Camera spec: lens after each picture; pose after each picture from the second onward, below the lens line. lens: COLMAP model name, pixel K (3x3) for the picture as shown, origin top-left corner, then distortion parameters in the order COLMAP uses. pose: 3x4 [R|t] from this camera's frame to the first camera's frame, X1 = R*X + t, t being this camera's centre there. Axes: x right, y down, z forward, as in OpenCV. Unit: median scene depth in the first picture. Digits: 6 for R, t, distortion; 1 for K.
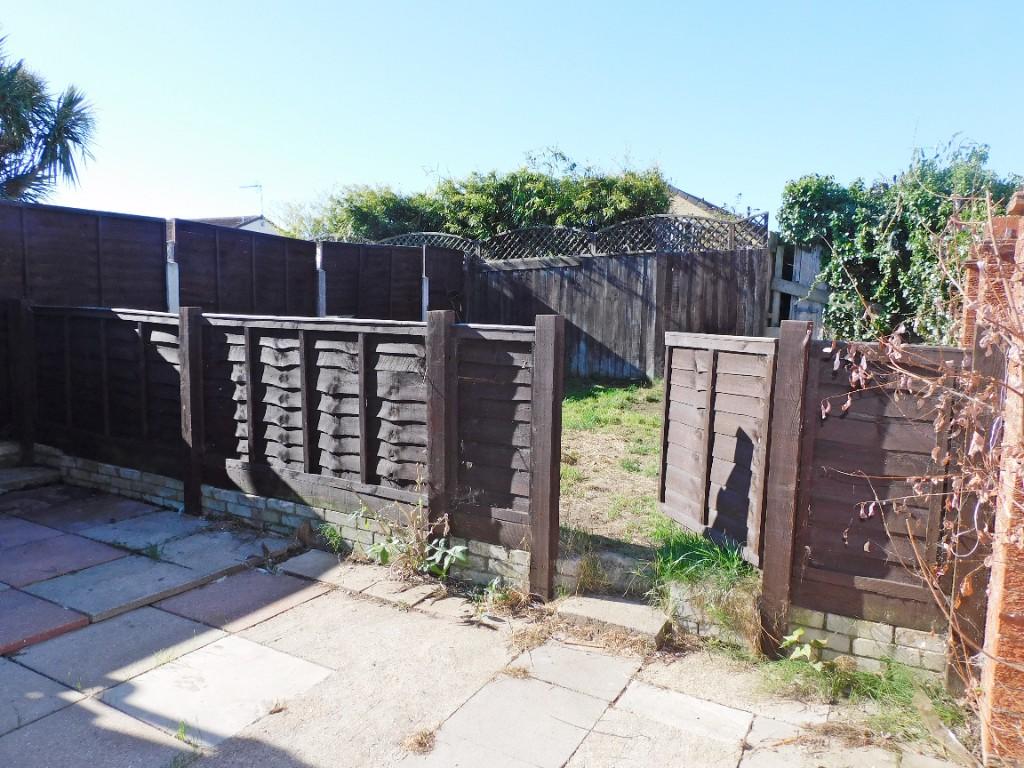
lens RADIAL K [[721.1, 0, 512.0], [0, 721.1, 384.0], [0, 0, 1]] dist [-0.004722, -0.000859]
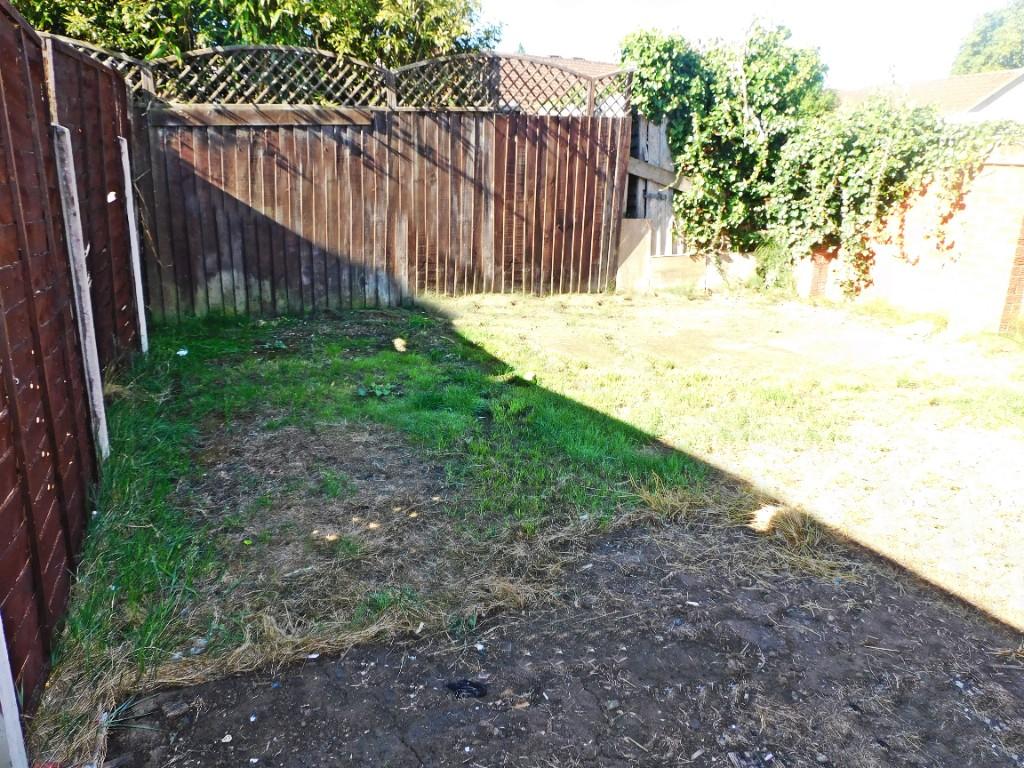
lens RADIAL K [[721.1, 0, 512.0], [0, 721.1, 384.0], [0, 0, 1]] dist [-0.004722, -0.000859]
pose [[0.615255, -0.209529, 0.759973, -0.342066], [0.086228, 0.976134, 0.199317, -0.062653], [-0.783598, -0.057100, 0.618639, 0.524282]]
